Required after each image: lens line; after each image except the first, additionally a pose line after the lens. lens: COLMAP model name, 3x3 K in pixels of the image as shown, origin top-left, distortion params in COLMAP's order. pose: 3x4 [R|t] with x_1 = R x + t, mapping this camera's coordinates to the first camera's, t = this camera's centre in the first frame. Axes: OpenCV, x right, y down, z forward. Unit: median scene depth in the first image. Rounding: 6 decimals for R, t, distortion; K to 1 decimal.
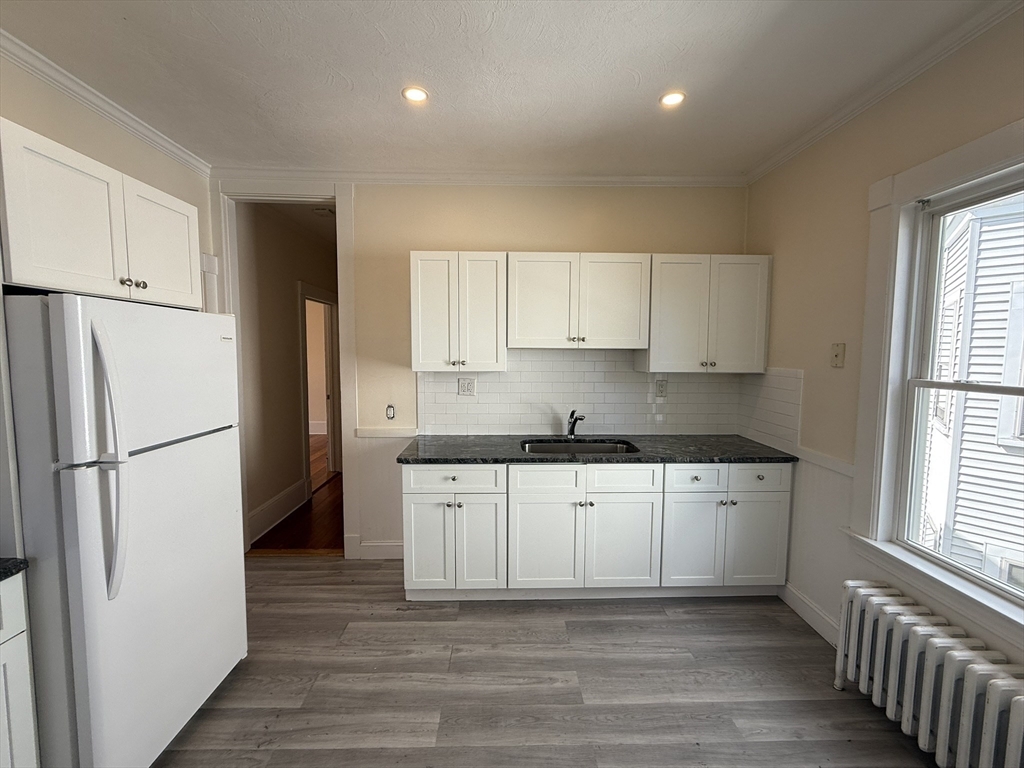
lens RADIAL K [[414.3, 0, 512.0], [0, 414.3, 384.0], [0, 0, 1]] dist [0.007029, -0.000211]
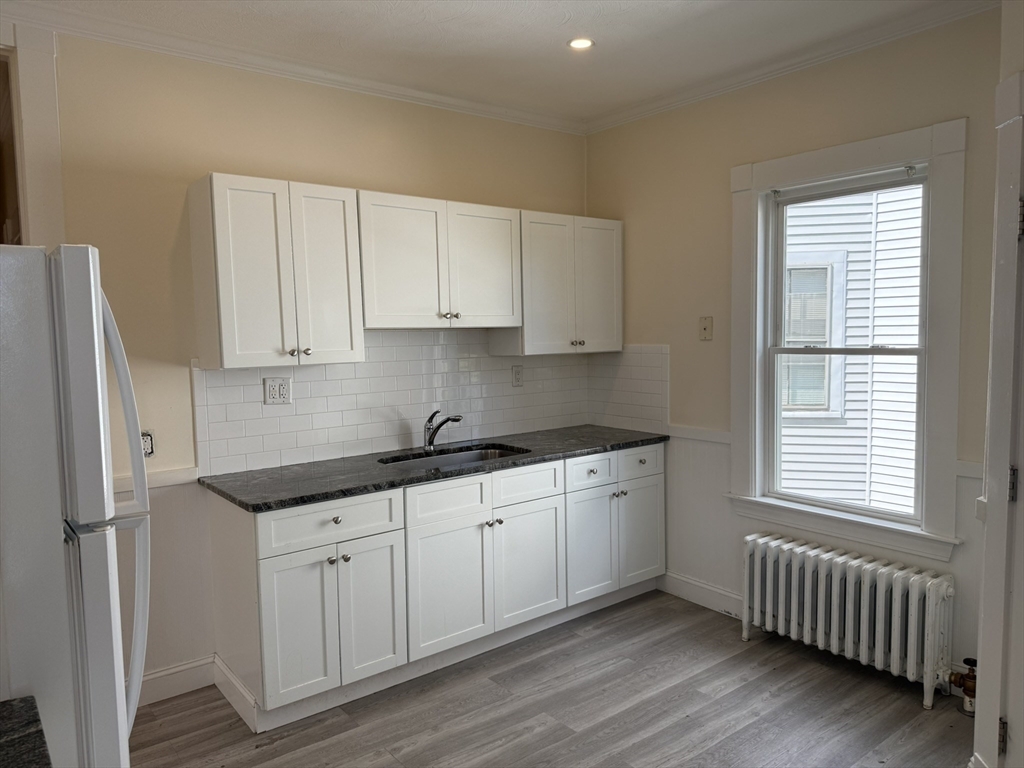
lens RADIAL K [[707.4, 0, 493.2], [0, 707.4, 387.2], [0, 0, 1]] dist [0.173382, -0.292597]
pose [[0.811799, -0.067405, 0.580033, -0.593328], [0.070041, 0.997384, 0.017877, 0.006200], [-0.579721, 0.026113, 0.814397, -0.114081]]
